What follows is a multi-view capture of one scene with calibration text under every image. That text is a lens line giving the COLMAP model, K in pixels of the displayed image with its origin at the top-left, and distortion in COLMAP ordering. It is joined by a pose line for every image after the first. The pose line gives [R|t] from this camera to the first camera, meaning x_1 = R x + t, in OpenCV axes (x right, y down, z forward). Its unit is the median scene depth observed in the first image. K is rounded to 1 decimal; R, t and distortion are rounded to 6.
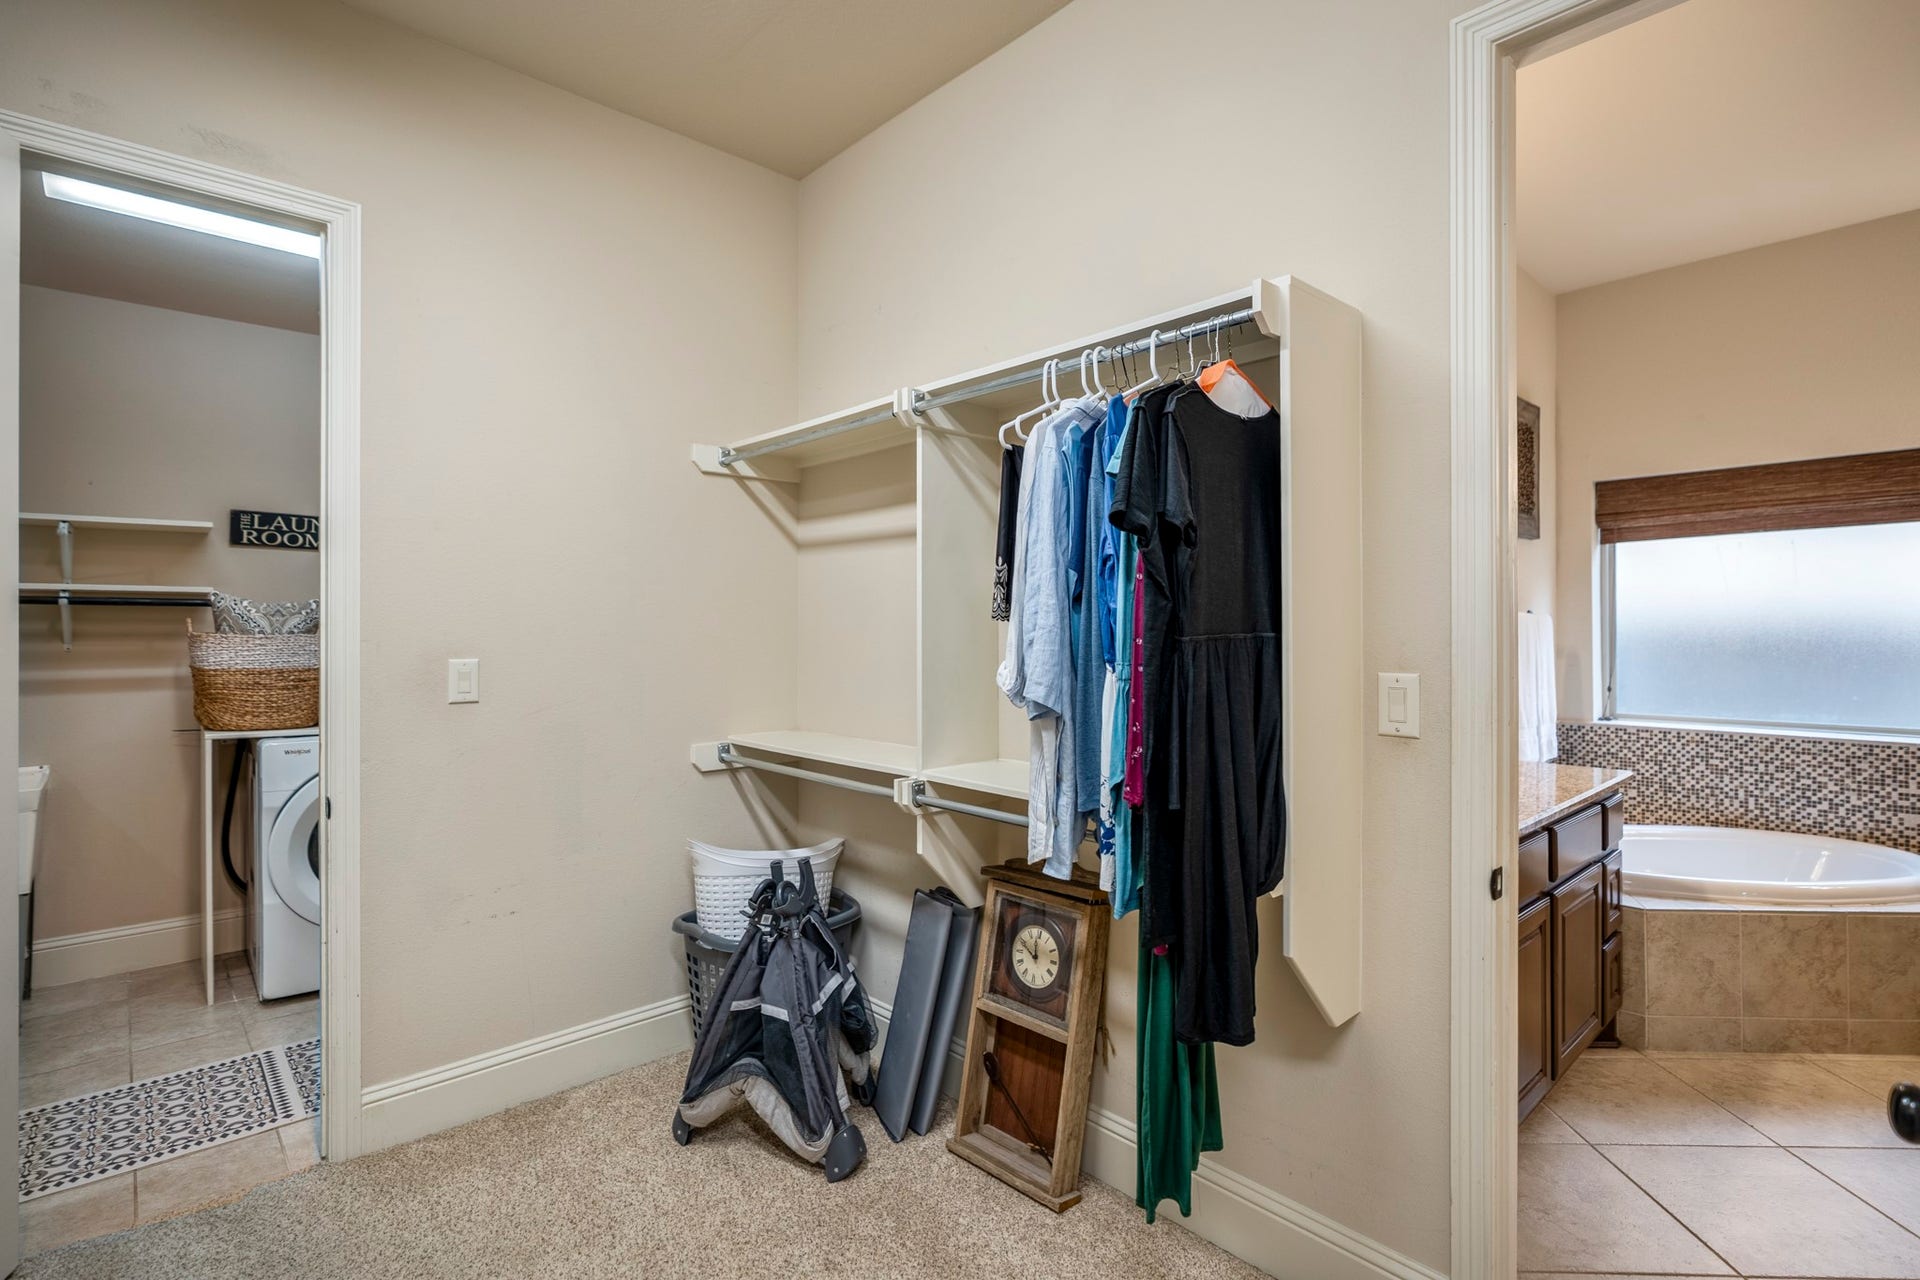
lens RADIAL K [[901.6, 0, 959.0], [0, 901.6, 632.0], [0, 0, 1]] dist [-0.001323, -0.000161]
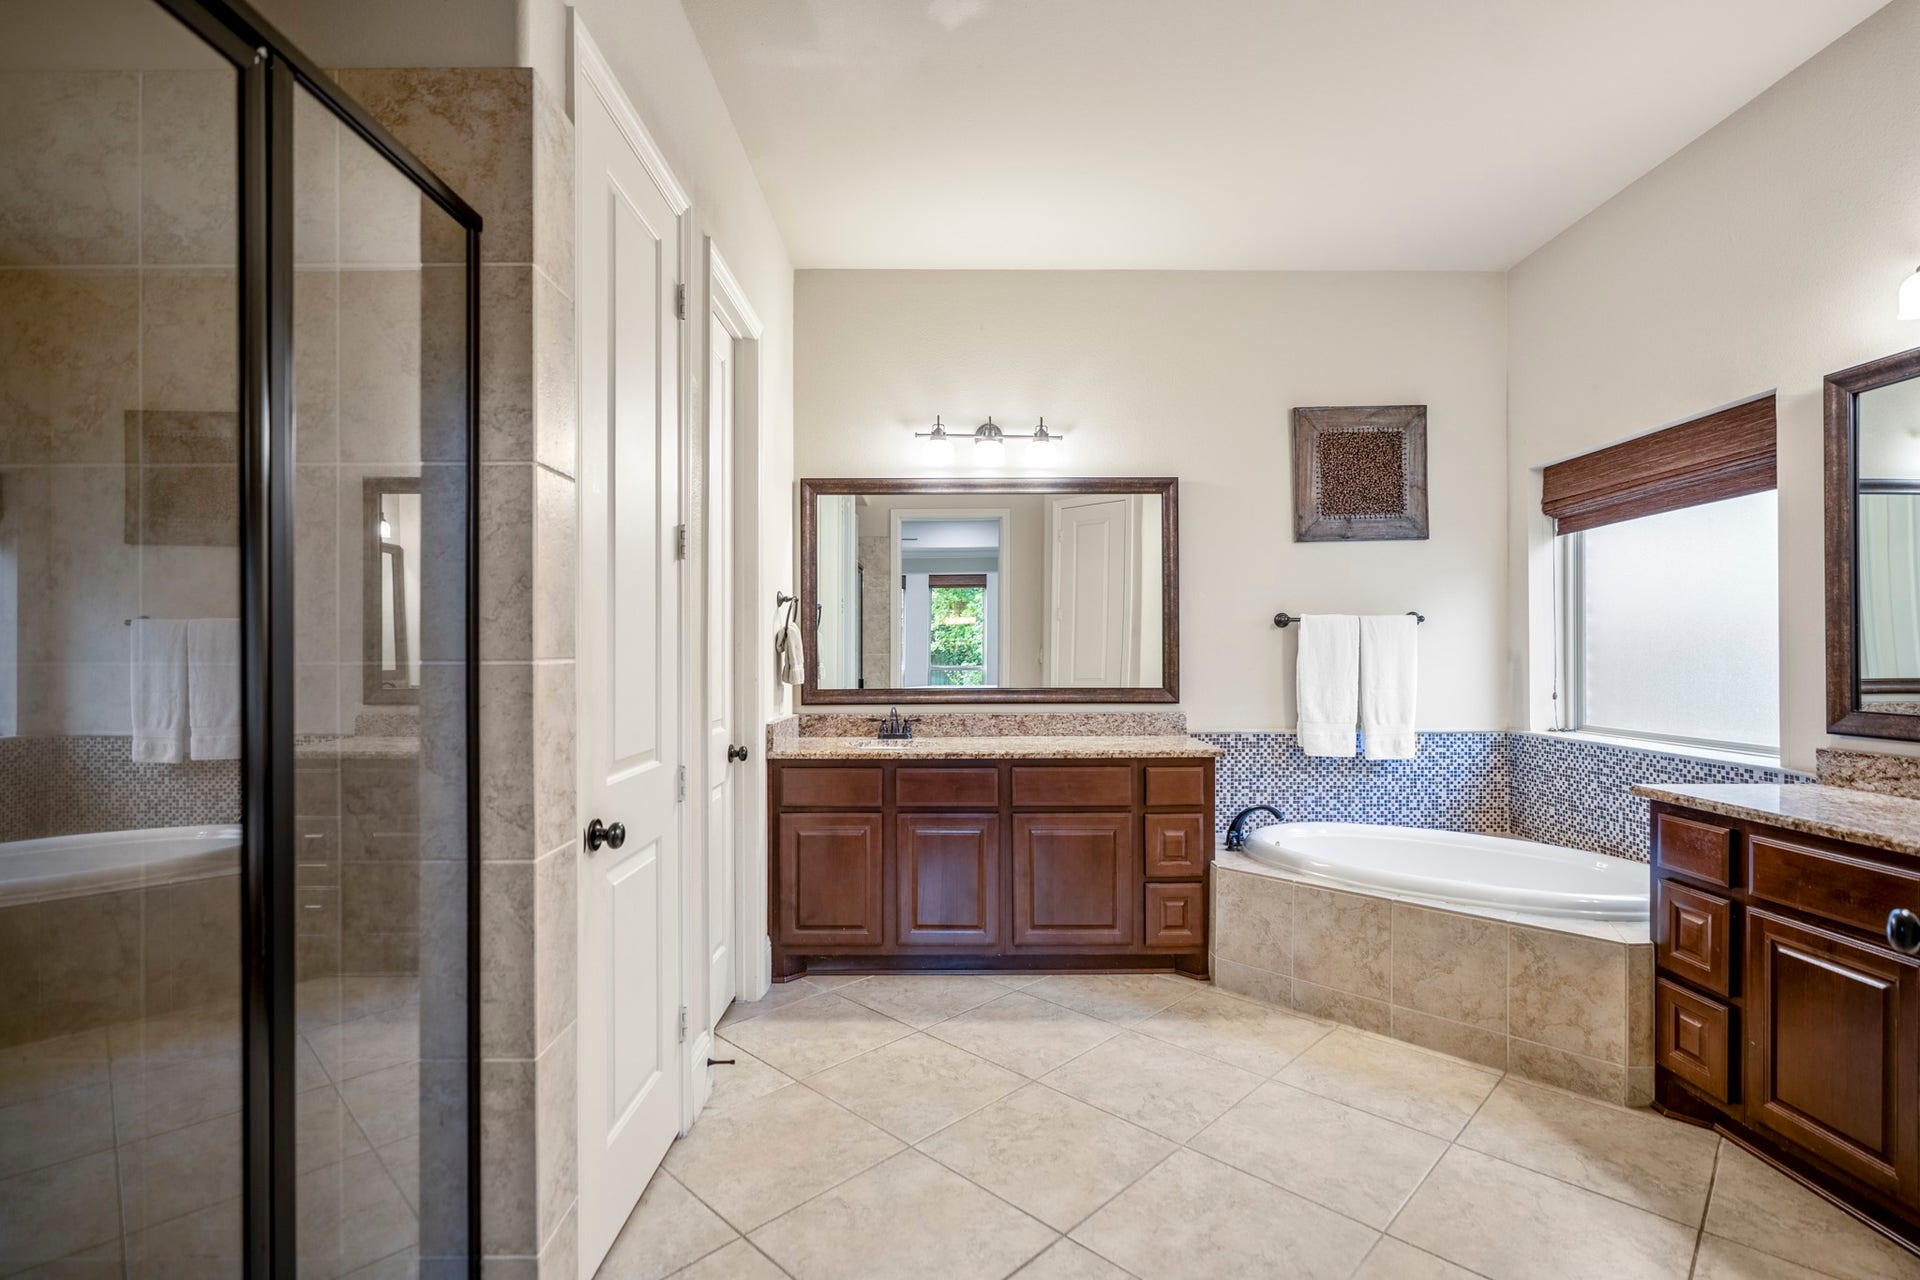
lens RADIAL K [[901.6, 0, 958.1], [0, 901.6, 647.2], [0, 0, 1]] dist [-0.001323, -0.000161]
pose [[0.734197, -0.002462, -0.678932, 0.971948], [0.000222, 0.999994, -0.003386, 0.019122], [0.678936, 0.002336, 0.734193, -0.068200]]
